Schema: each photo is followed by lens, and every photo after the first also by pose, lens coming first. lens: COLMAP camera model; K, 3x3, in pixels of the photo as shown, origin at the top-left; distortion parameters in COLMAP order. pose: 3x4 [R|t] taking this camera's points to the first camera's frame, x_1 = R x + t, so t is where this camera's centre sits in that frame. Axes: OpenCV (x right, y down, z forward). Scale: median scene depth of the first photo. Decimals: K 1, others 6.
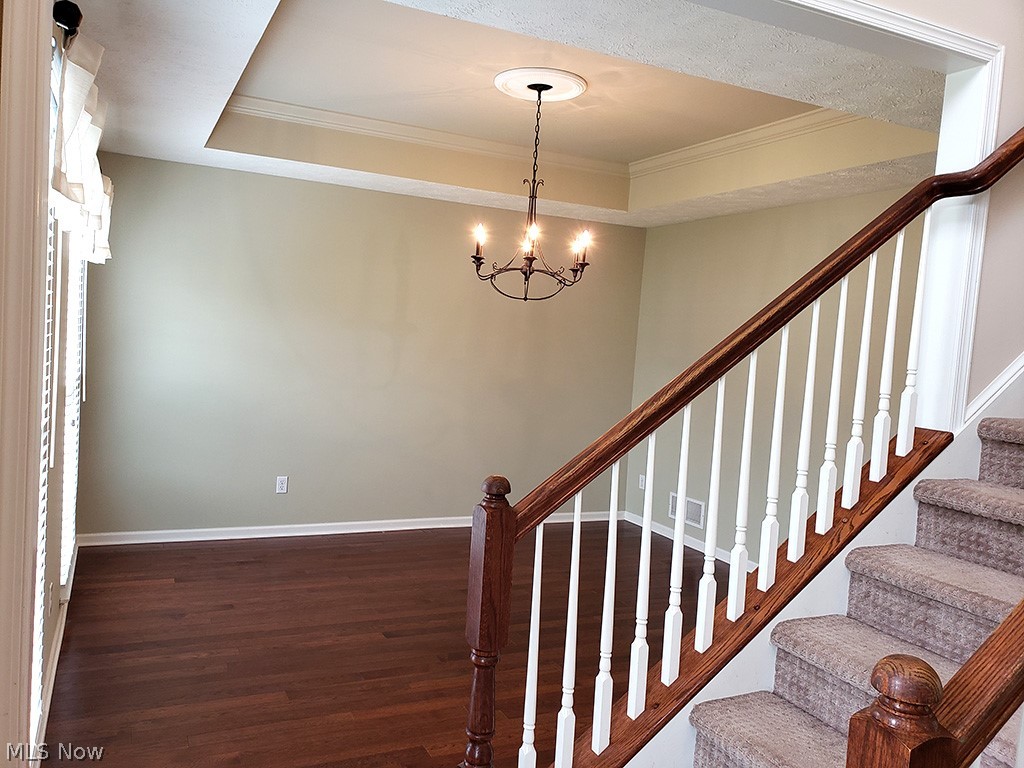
lens RADIAL K [[785.8, 0, 473.9], [0, 785.8, 389.0], [0, 0, 1]] dist [-0.001038, 0.002984]
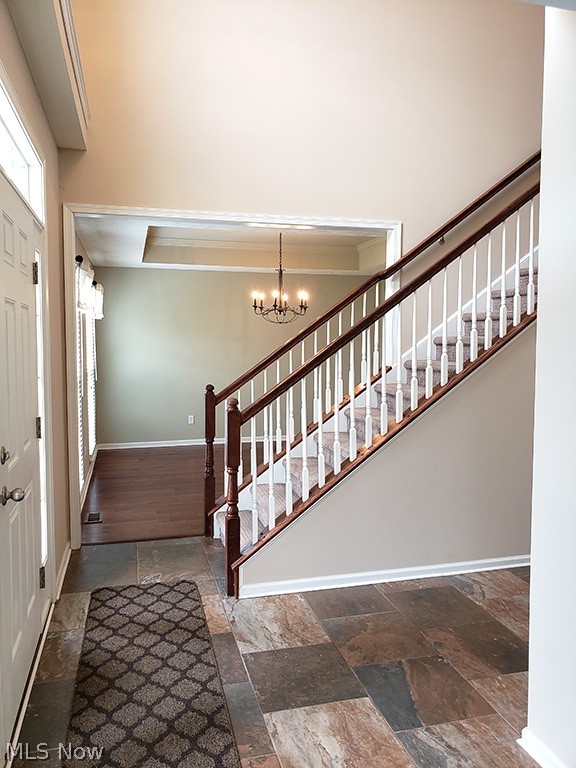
lens RADIAL K [[590.8, 0, 288.0], [0, 590.8, 384.0], [0, 0, 1]] dist [0.015674, 0.003596]
pose [[0.985520, -0.049442, -0.162192, 0.321973], [0.050044, 0.998747, -0.000373, 0.054375], [0.162007, -0.007749, 0.986759, -0.588145]]
